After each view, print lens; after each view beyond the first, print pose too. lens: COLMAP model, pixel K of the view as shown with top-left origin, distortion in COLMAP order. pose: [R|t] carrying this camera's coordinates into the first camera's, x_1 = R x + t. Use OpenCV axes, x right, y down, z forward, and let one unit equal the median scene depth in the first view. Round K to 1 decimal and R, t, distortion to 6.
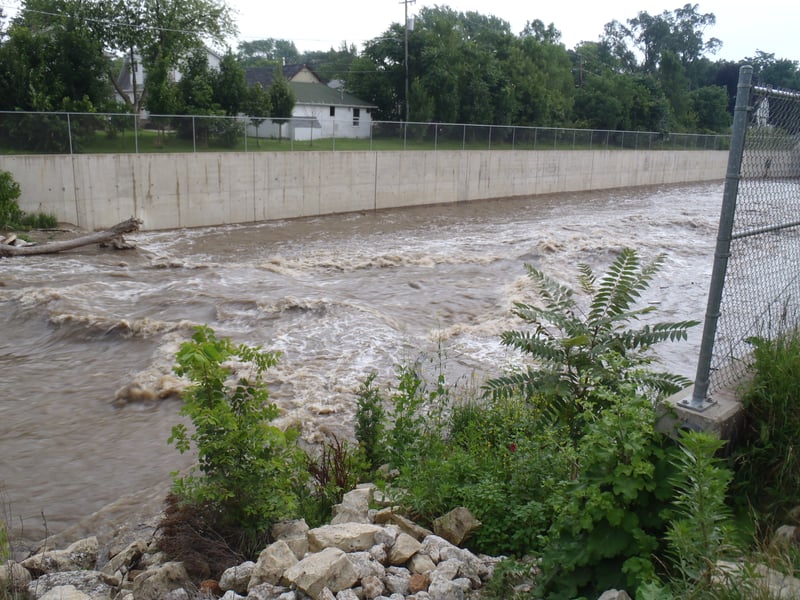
lens RADIAL K [[675.2, 0, 400.0], [0, 675.2, 300.0], [0, 0, 1]] dist [-0.049704, 0.005980]
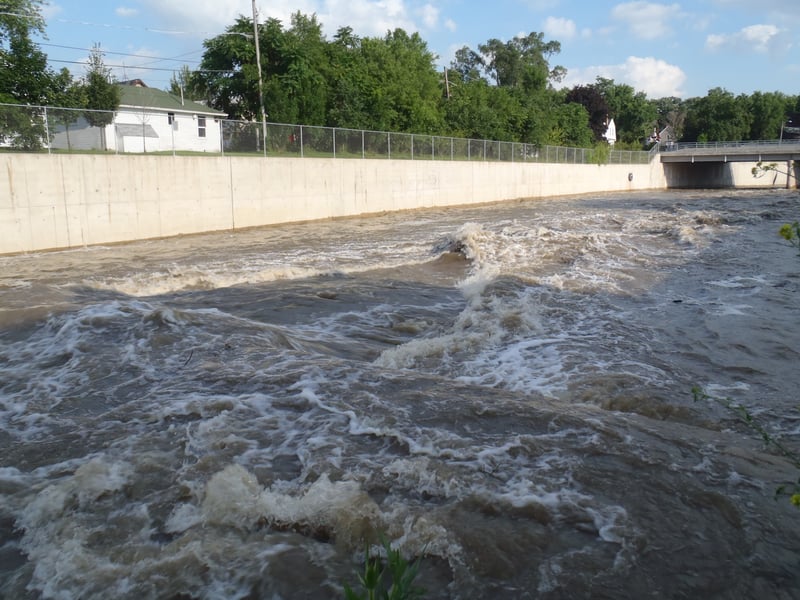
lens RADIAL K [[666.1, 0, 400.0], [0, 666.1, 300.0], [0, 0, 1]] dist [-0.047060, 0.002879]
pose [[0.976039, -0.077285, 0.203408, -0.009394], [0.090915, 0.994137, -0.058527, 0.011762], [-0.197692, 0.075617, 0.977343, 0.169879]]
